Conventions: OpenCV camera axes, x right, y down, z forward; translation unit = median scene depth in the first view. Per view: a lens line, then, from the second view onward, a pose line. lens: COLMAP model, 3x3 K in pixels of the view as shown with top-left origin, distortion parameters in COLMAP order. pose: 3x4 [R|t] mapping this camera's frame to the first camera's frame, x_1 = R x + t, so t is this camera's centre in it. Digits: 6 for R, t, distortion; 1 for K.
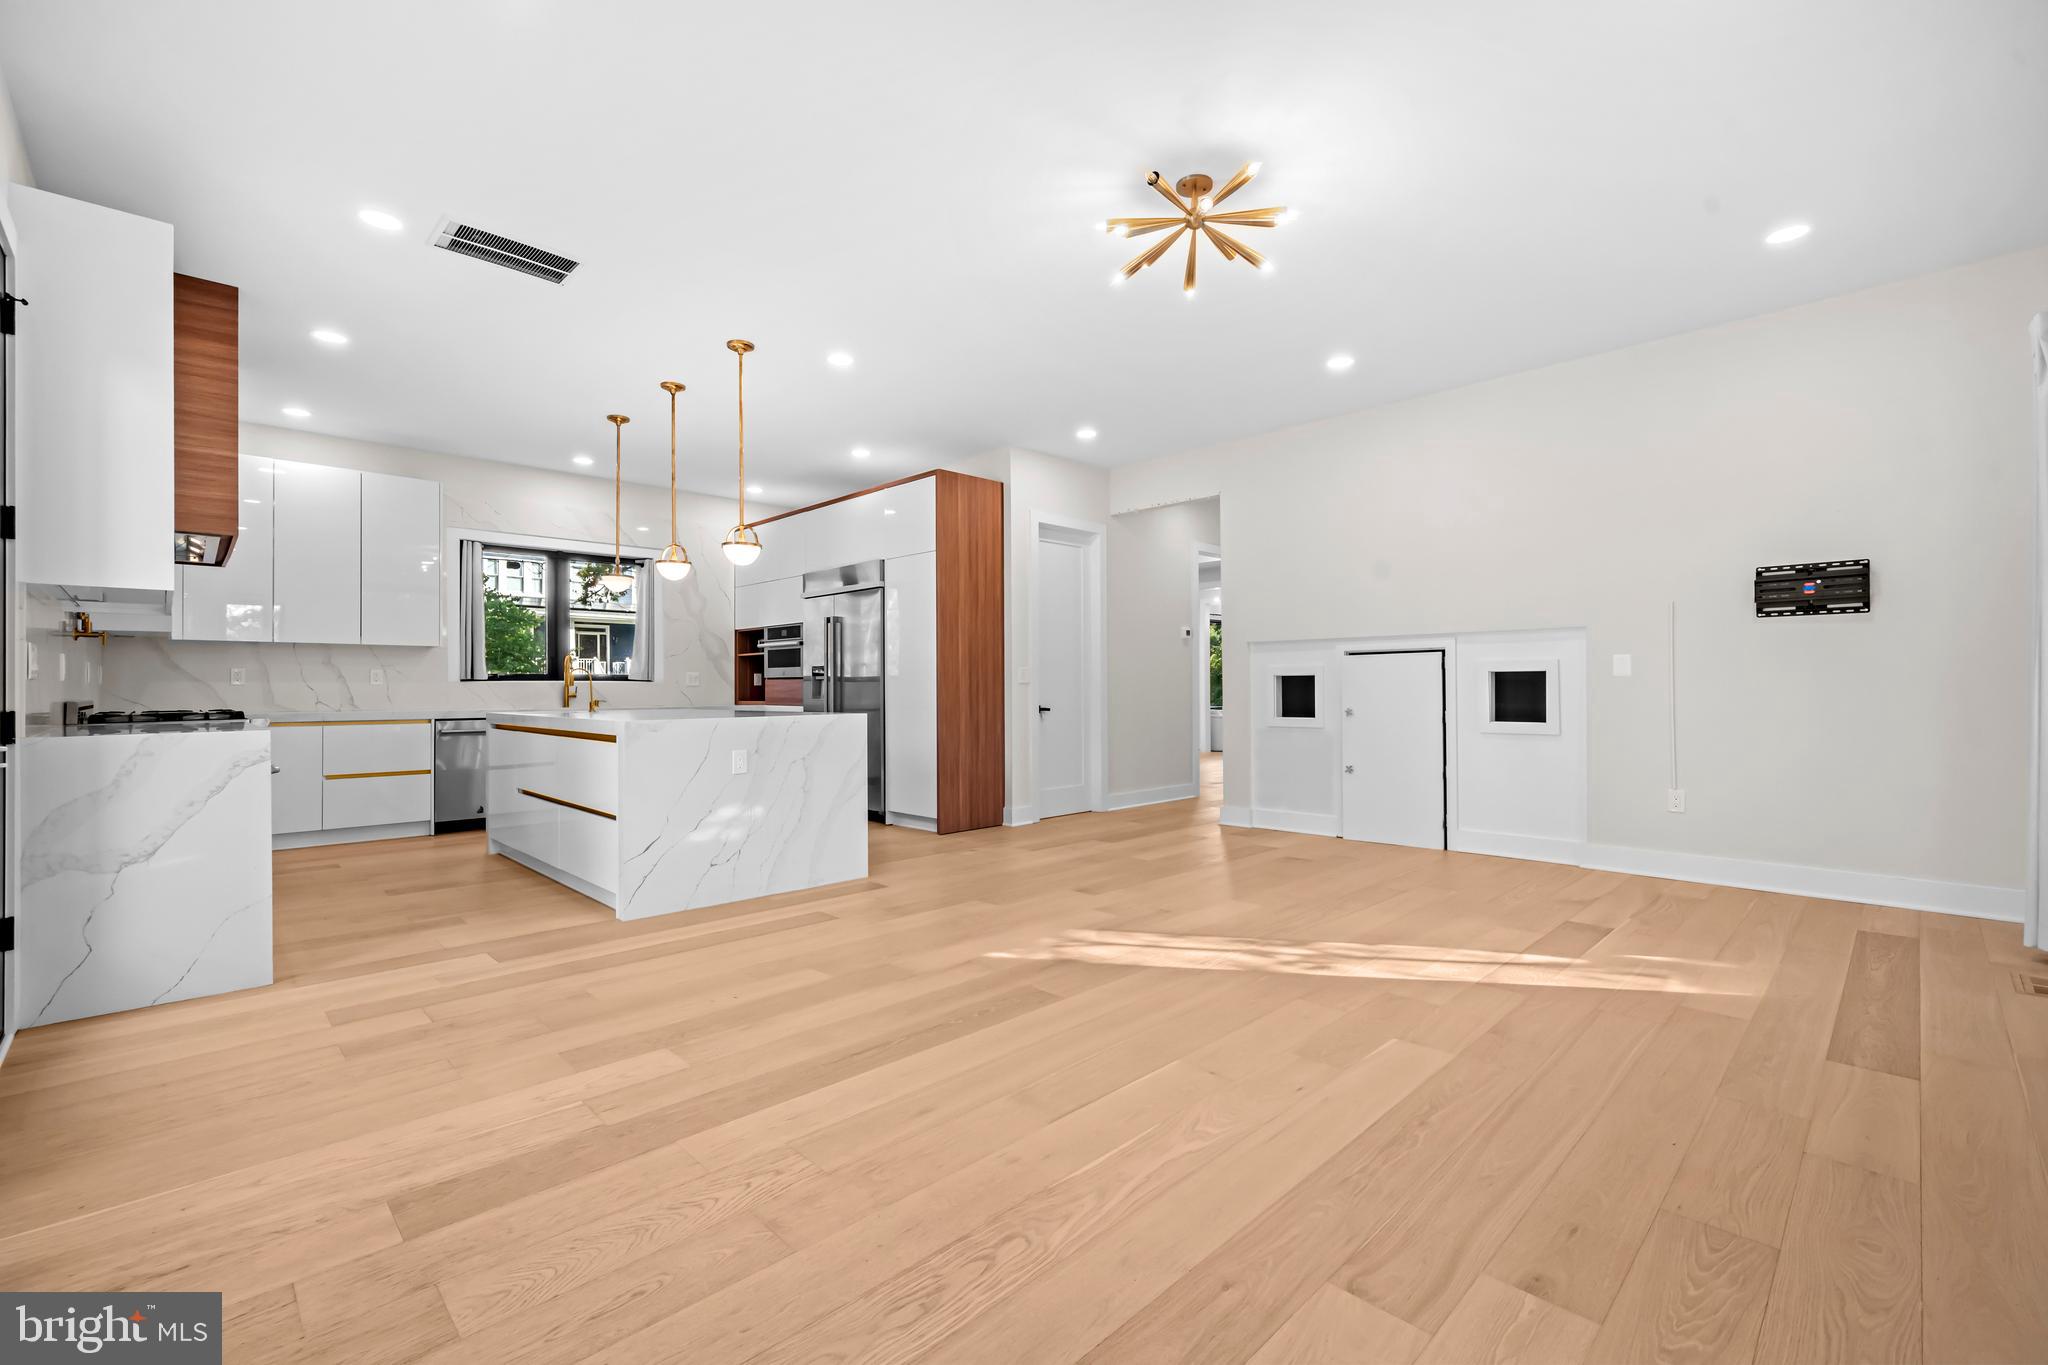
lens RADIAL K [[876.4, 0, 1029.6], [0, 876.4, 687.2], [0, 0, 1]] dist [-0.000652, 0.000252]
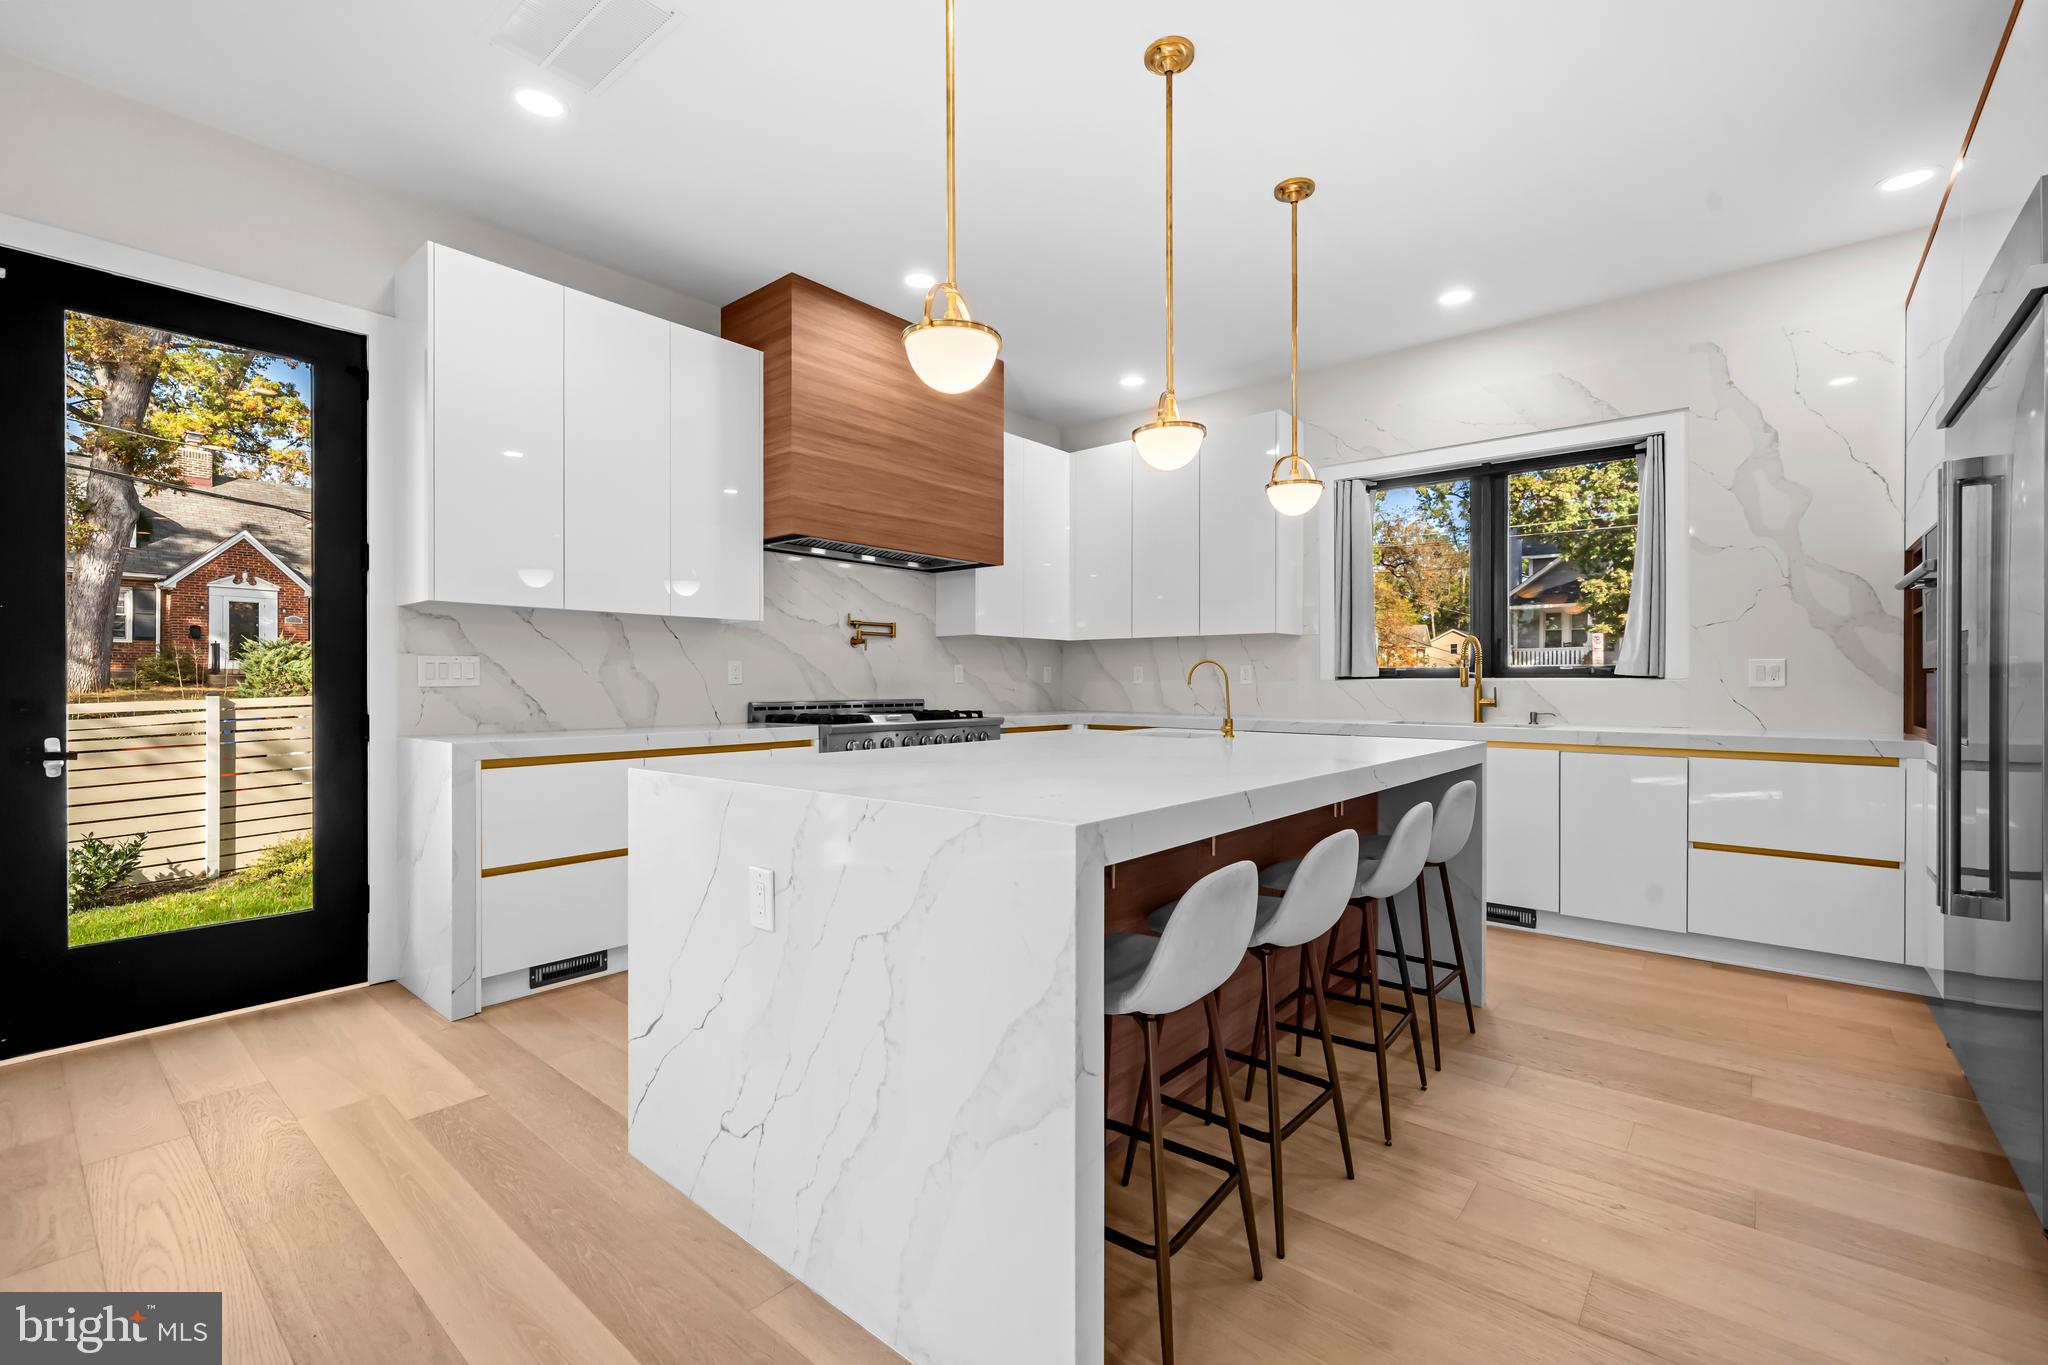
lens RADIAL K [[876.4, 0, 1029.6], [0, 876.4, 687.2], [0, 0, 1]] dist [-0.000652, 0.000252]
pose [[0.094456, 0.011418, -0.995464, 0.043606], [0.001146, 0.999932, 0.011578, -0.008885], [0.995528, -0.002234, 0.094436, 0.682388]]
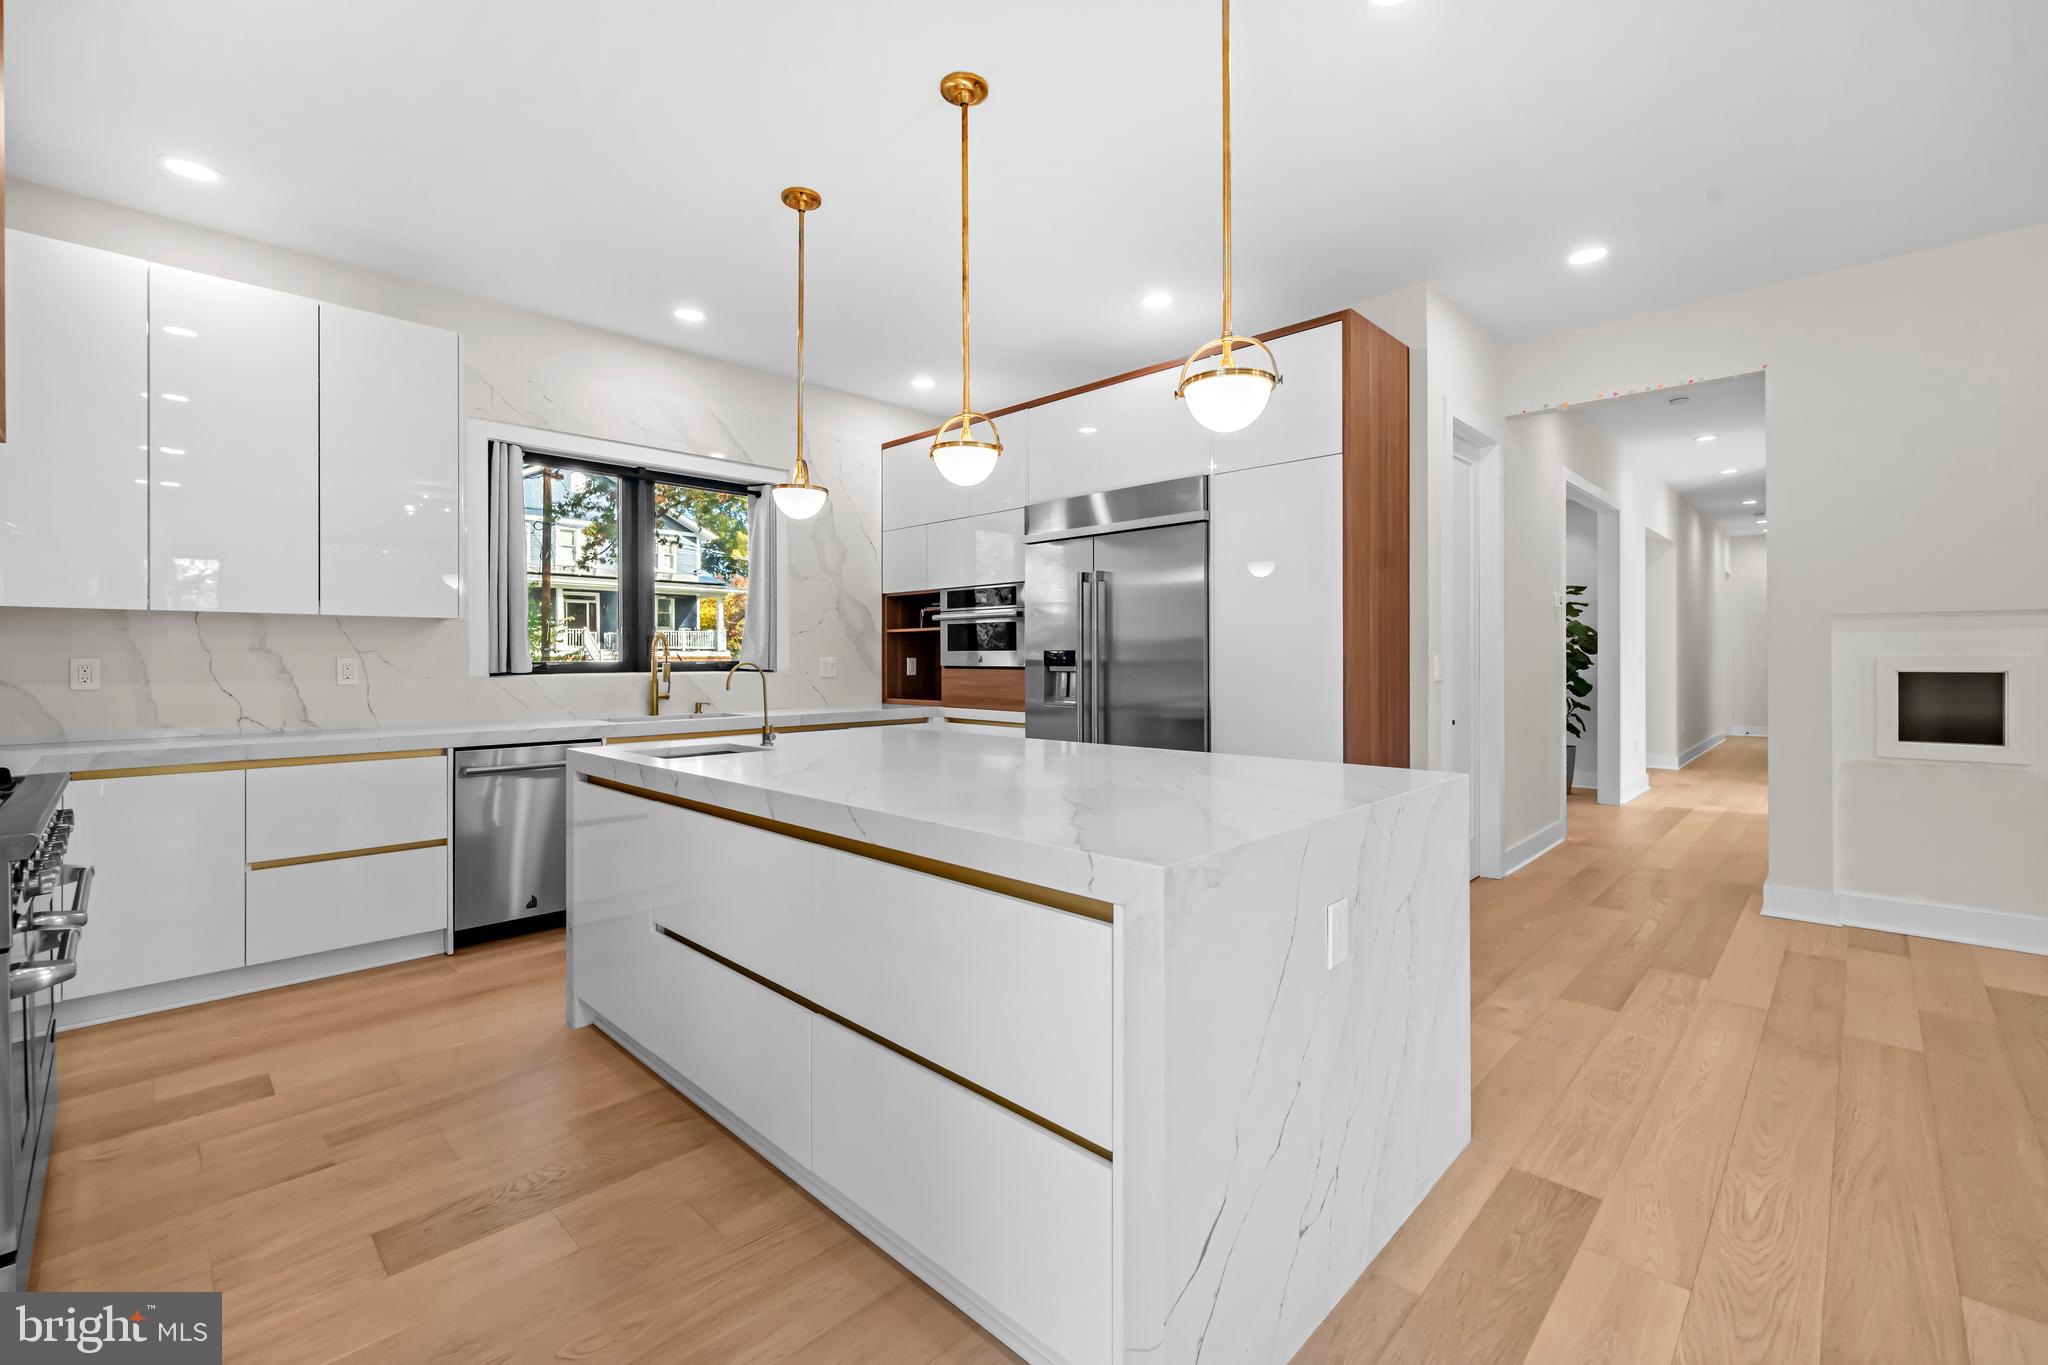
lens RADIAL K [[869.3, 0, 1021.2], [0, 869.3, 660.7], [0, 0, 1]] dist [-0.002463, -0.000169]
pose [[0.999790, 0.001210, 0.020469, -0.298449], [-0.001309, 0.999987, 0.004826, -0.020701], [-0.020463, -0.004852, 0.999779, 0.398566]]
